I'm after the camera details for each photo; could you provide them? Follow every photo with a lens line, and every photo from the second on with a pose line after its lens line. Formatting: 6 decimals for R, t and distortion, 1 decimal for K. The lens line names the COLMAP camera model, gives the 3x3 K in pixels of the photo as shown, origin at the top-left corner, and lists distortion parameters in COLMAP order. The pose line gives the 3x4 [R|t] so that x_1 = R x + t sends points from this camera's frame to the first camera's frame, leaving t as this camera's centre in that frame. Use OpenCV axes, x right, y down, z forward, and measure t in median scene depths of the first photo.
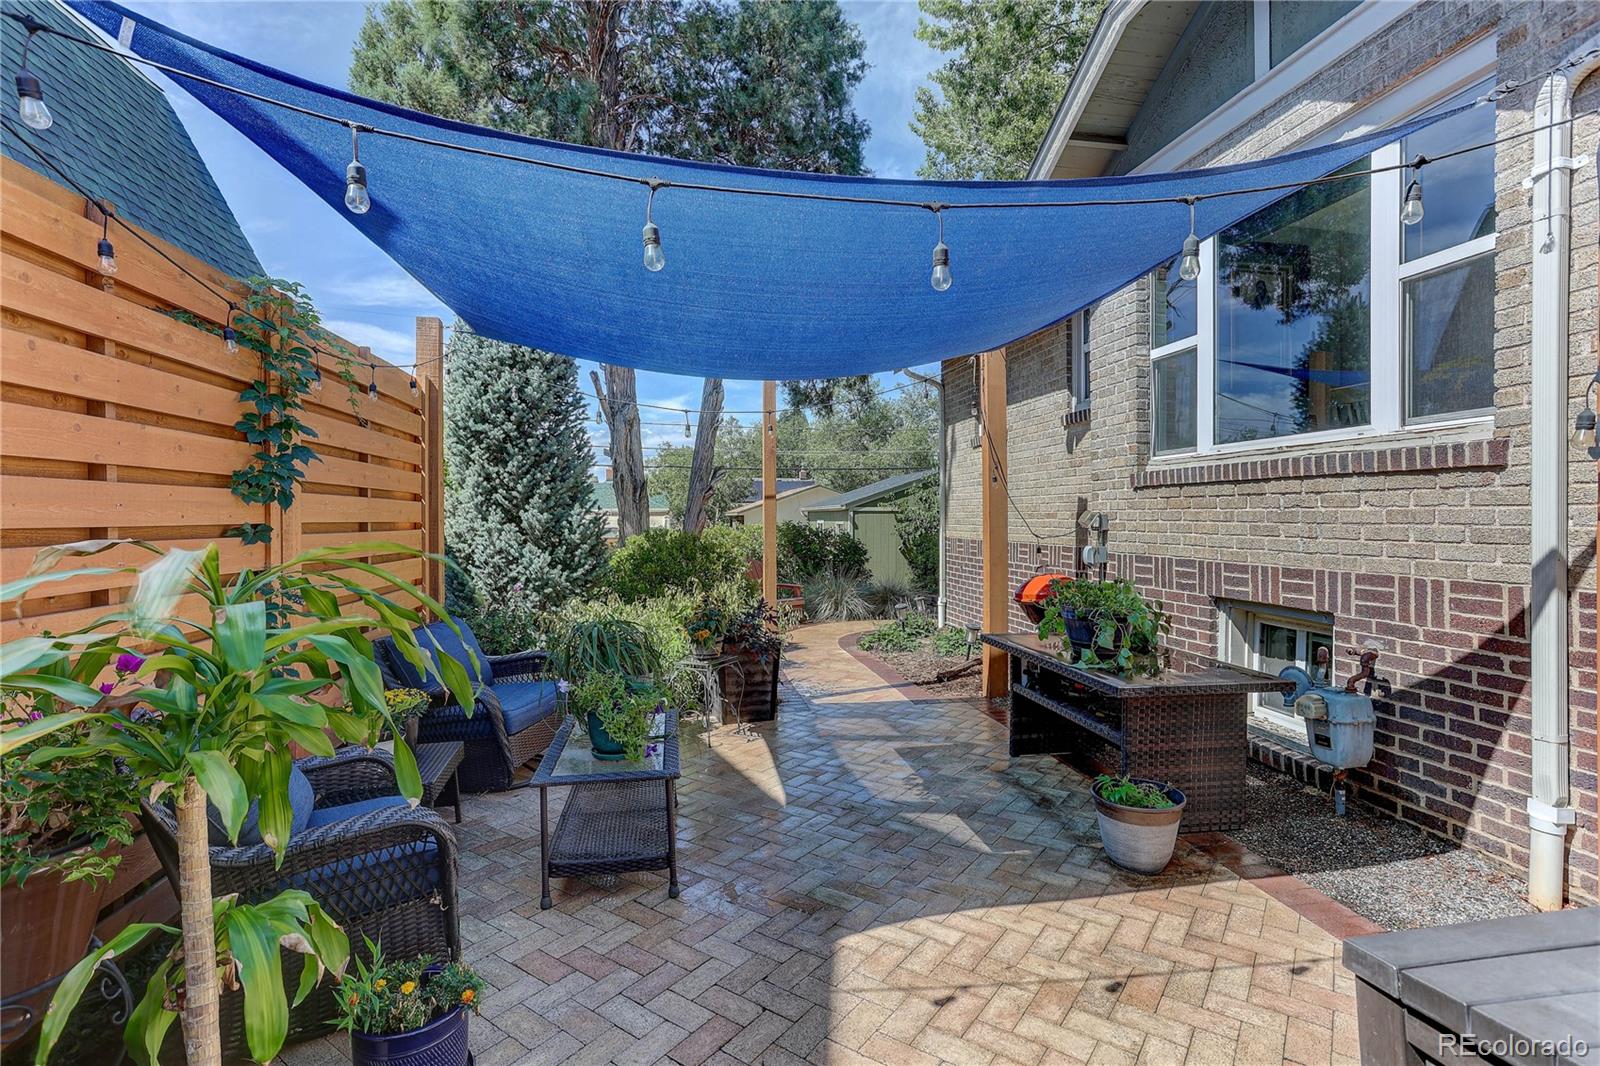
lens RADIAL K [[778.8, 0, 795.5], [0, 778.8, 533.6], [0, 0, 1]] dist [-0.025843, 0.011039]
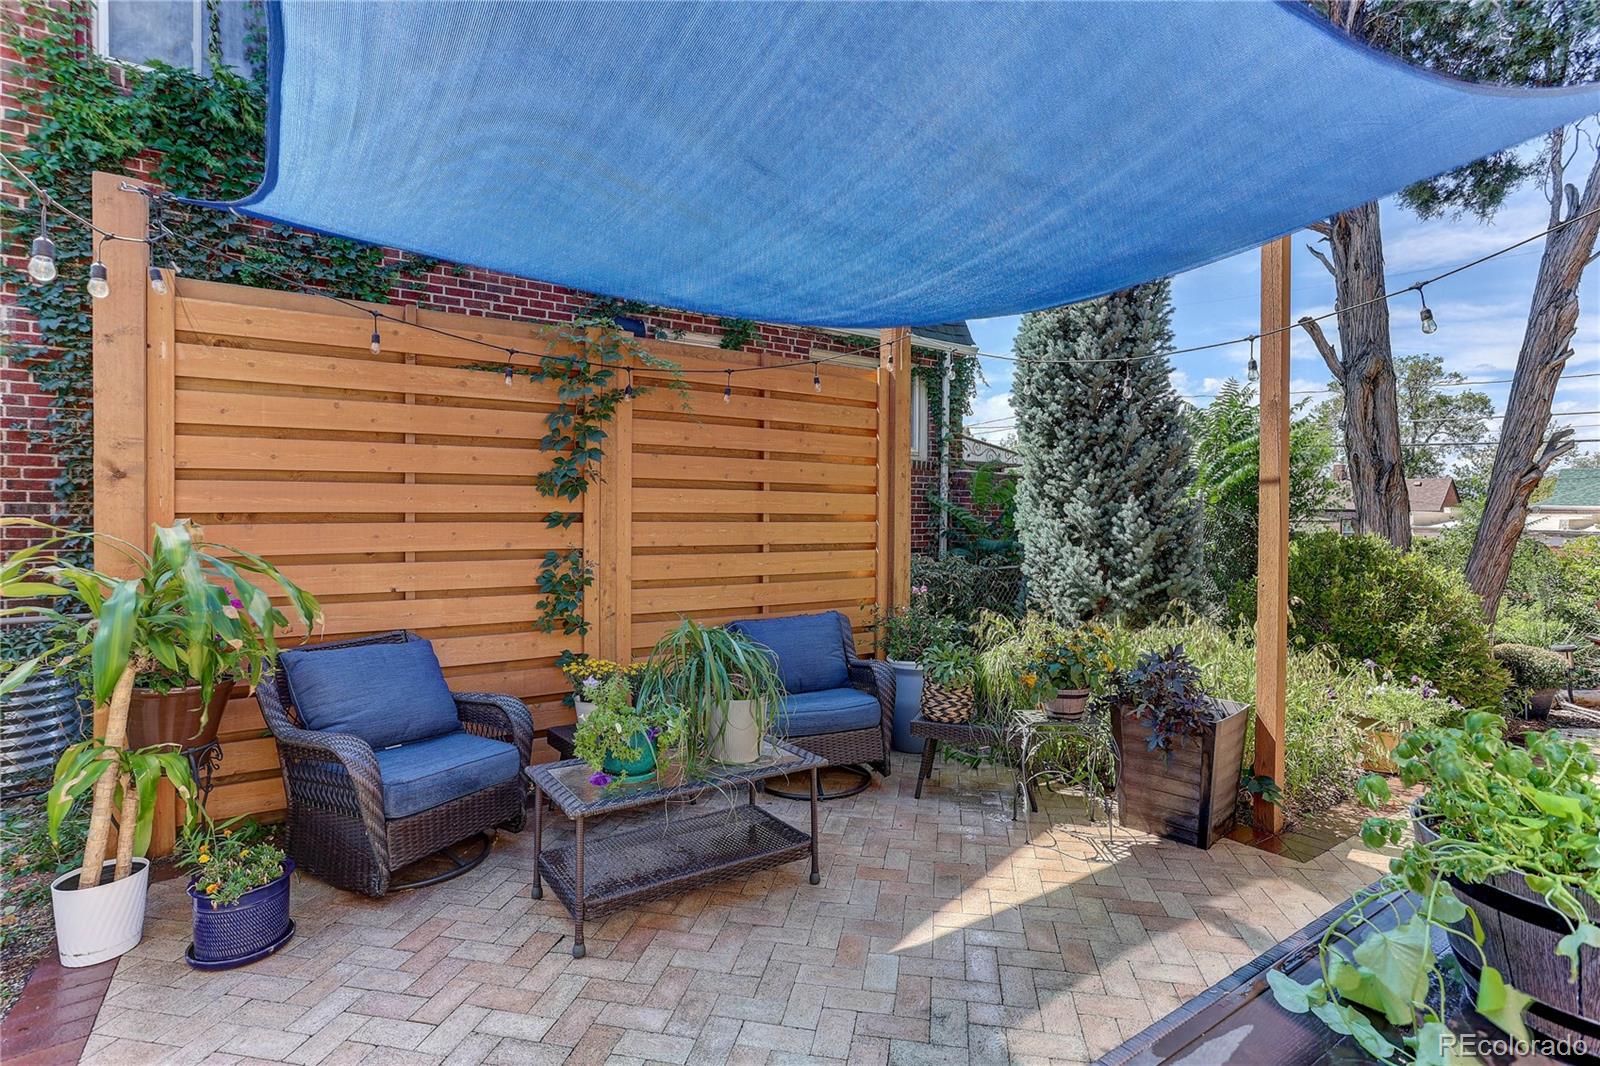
lens RADIAL K [[778.8, 0, 783.6], [0, 778.8, 517.4], [0, 0, 1]] dist [-0.025843, 0.011039]
pose [[0.422694, 0.020198, -0.906048, 0.229161], [-0.030995, 0.999489, 0.007821, -0.008884], [0.905742, 0.024777, 0.423104, 0.272383]]
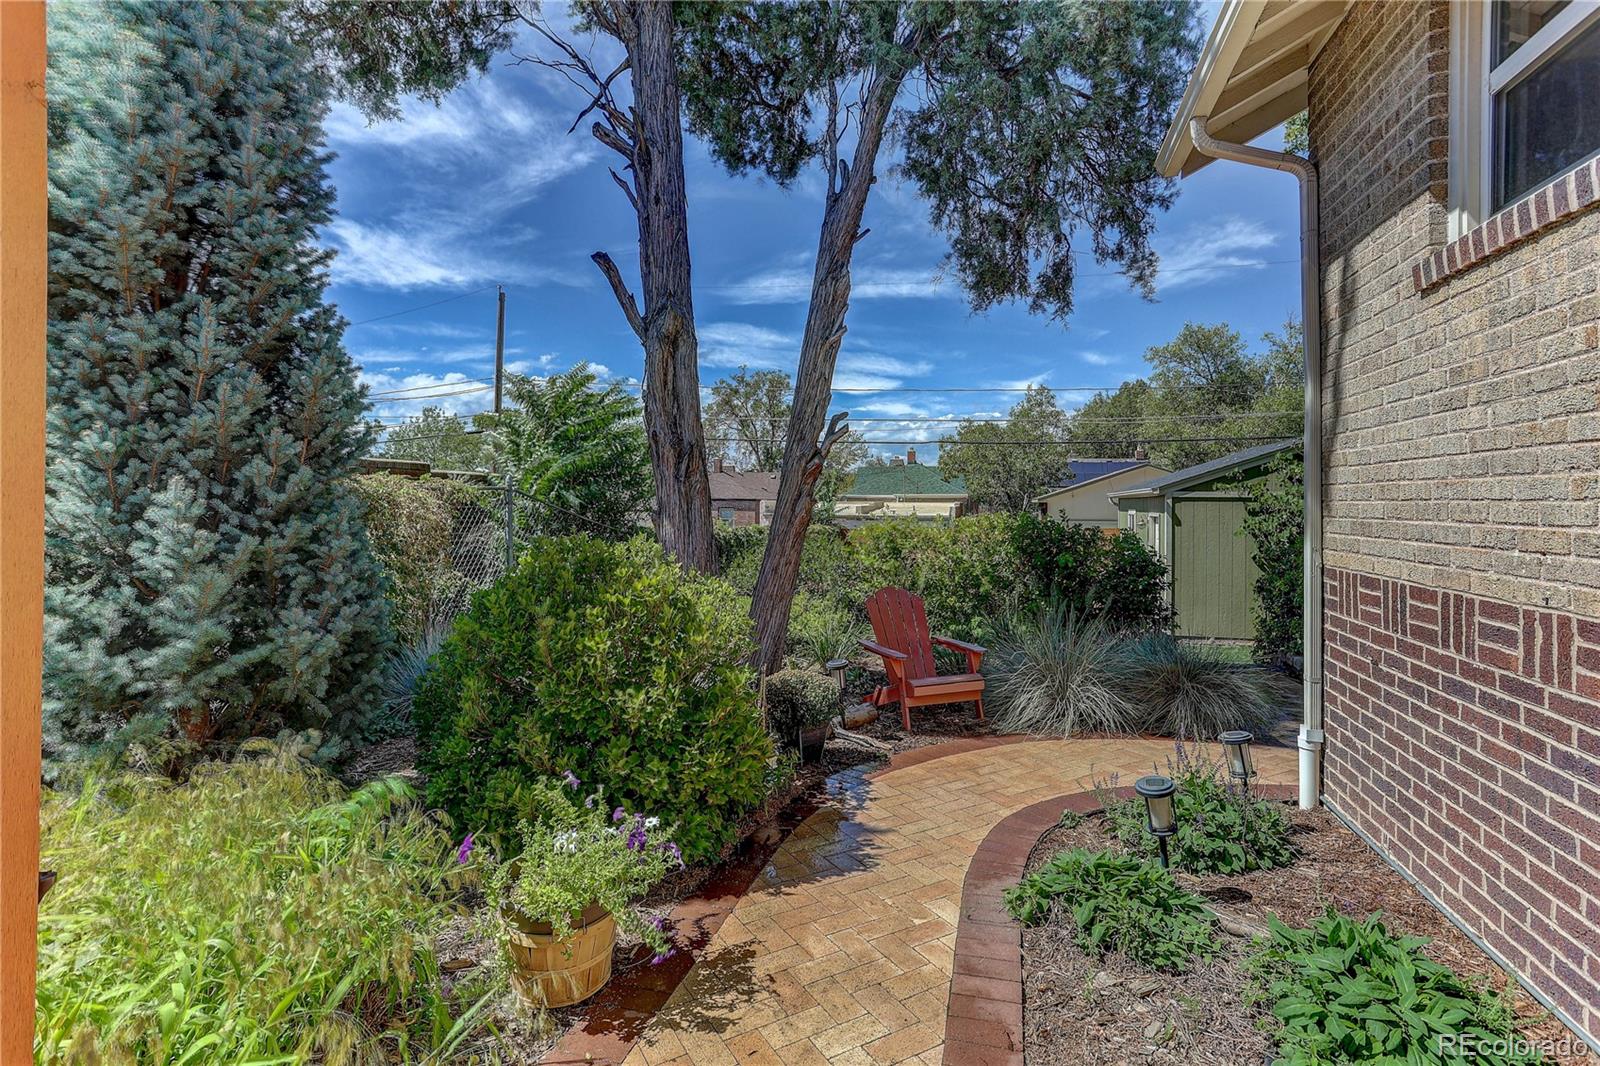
lens RADIAL K [[778.8, 0, 806.8], [0, 778.8, 501.9], [0, 0, 1]] dist [-0.025843, 0.011039]
pose [[0.915619, 0.008293, -0.401962, 0.126531], [-0.016388, 0.999726, -0.016702, -0.019757], [0.401713, 0.021880, 0.915504, 0.619470]]
